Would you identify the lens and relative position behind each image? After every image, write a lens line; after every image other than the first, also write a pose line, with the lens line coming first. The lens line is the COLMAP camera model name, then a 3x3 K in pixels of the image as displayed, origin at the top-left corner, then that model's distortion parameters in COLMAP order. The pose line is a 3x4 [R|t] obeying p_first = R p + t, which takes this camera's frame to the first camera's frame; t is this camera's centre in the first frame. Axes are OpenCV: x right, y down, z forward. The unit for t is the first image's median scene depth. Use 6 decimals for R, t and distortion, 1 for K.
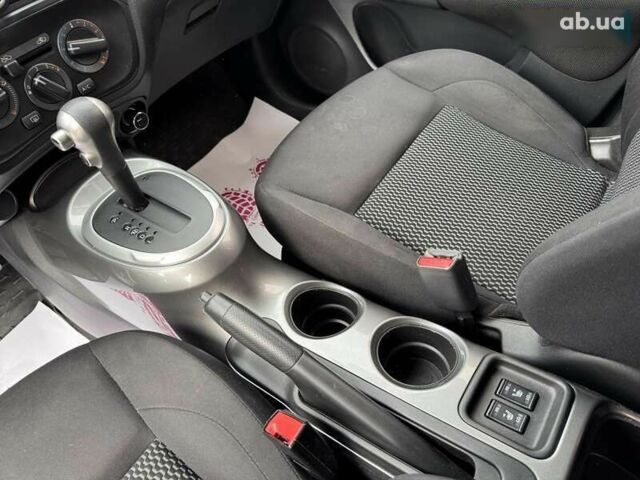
lens RADIAL K [[490.0, 0, 320.2], [0, 490.0, 234.7], [0, 0, 1]] dist [0.048687, -0.028009]
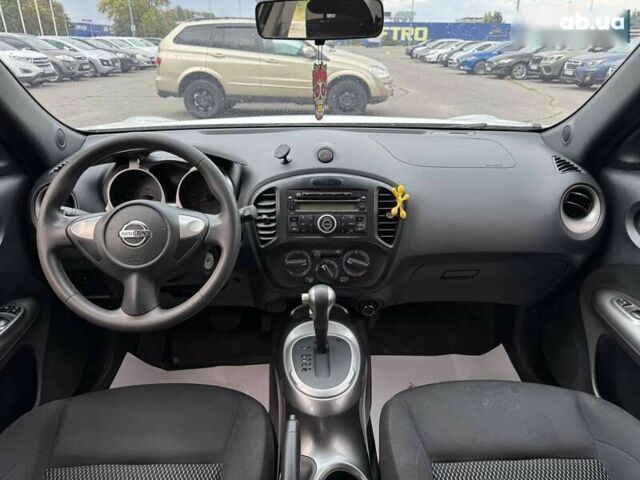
lens RADIAL K [[490.0, 0, 326.1], [0, 490.0, 224.6], [0, 0, 1]] dist [0.048687, -0.028009]
pose [[0.611096, 0.437229, -0.659843, 0.577463], [-0.645593, 0.757640, -0.095867, -0.243377], [0.458008, 0.484574, 0.745263, -0.452022]]
